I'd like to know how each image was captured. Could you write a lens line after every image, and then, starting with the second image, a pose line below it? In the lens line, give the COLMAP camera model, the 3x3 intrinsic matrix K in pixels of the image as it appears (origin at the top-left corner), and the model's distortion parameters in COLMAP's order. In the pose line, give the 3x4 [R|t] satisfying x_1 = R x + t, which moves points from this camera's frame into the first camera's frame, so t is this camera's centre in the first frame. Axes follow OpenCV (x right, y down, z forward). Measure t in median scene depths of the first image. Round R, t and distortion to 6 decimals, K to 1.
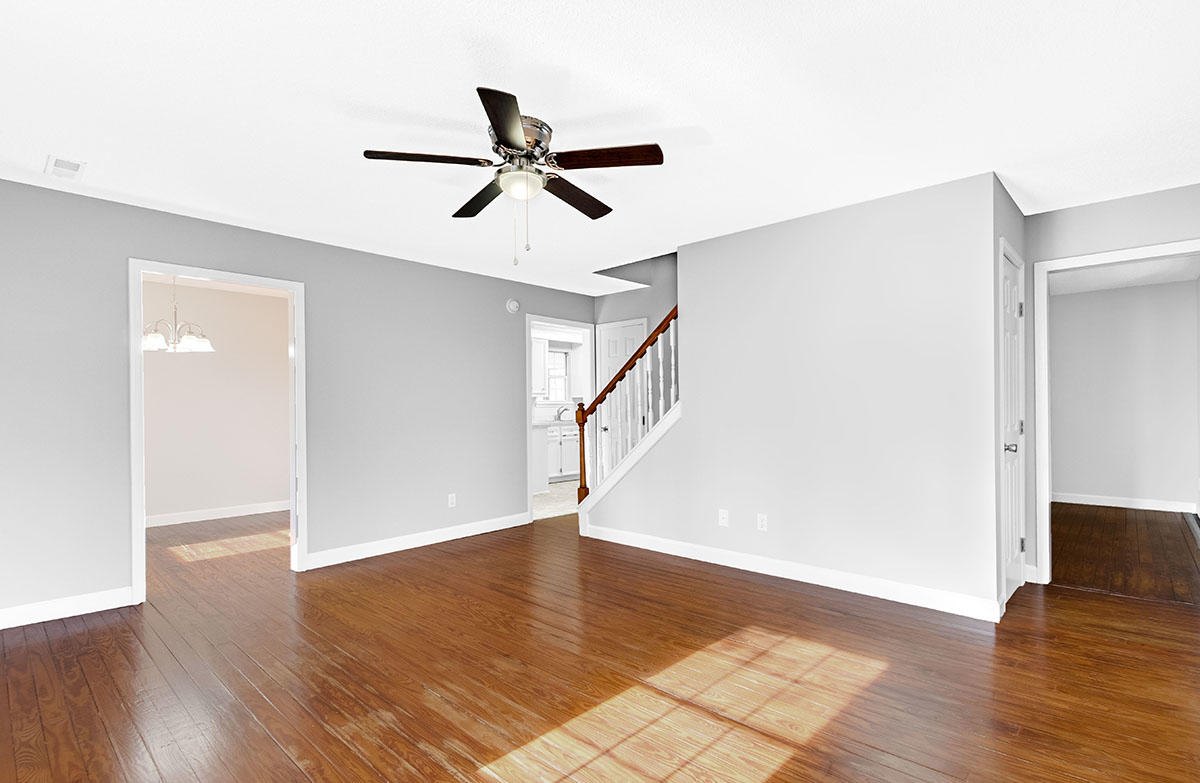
lens RADIAL K [[550.5, 0, 601.6], [0, 550.5, 405.9], [0, 0, 1]] dist [-0.002987, -0.000329]
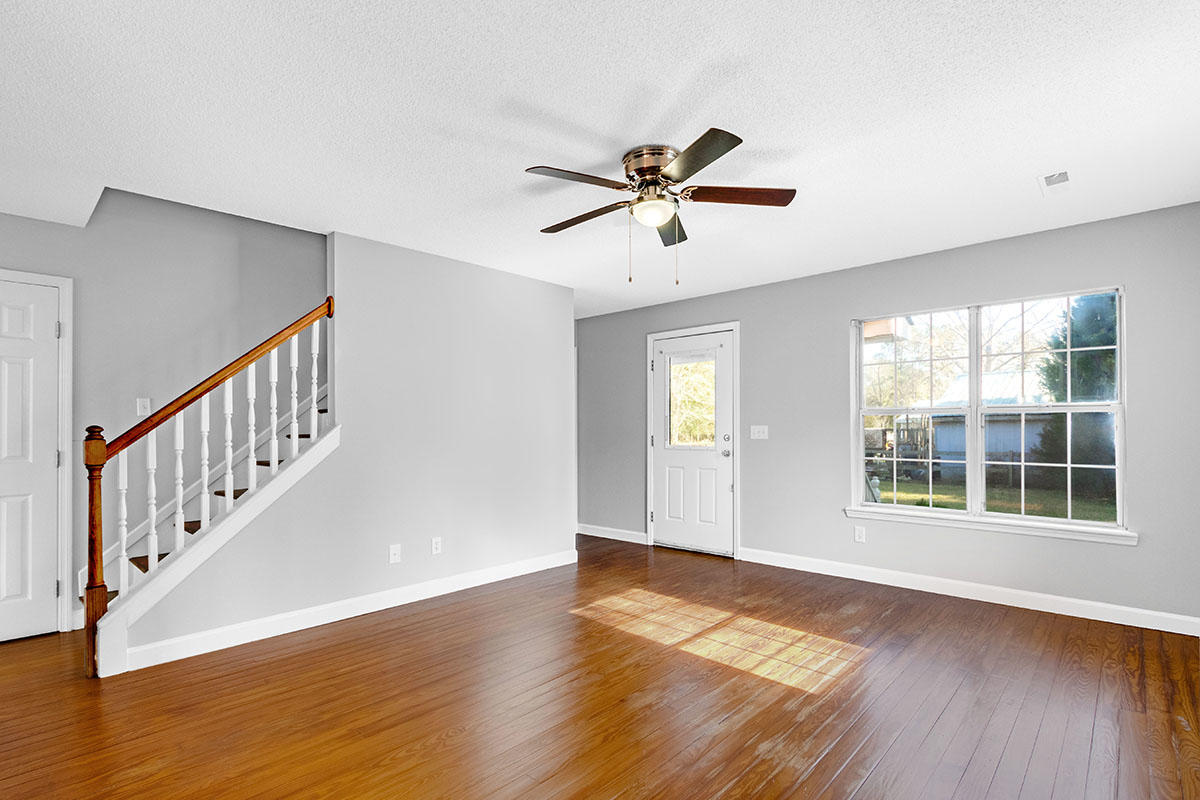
lens RADIAL K [[566.2, 0, 604.0], [0, 566.2, 418.3], [0, 0, 1]] dist [0.000287, 0.000113]
pose [[0.026402, 0.019268, 0.999466, -1.252794], [0.001826, 0.999812, -0.019323, -0.003712], [-0.999650, 0.002335, 0.026362, 1.110697]]
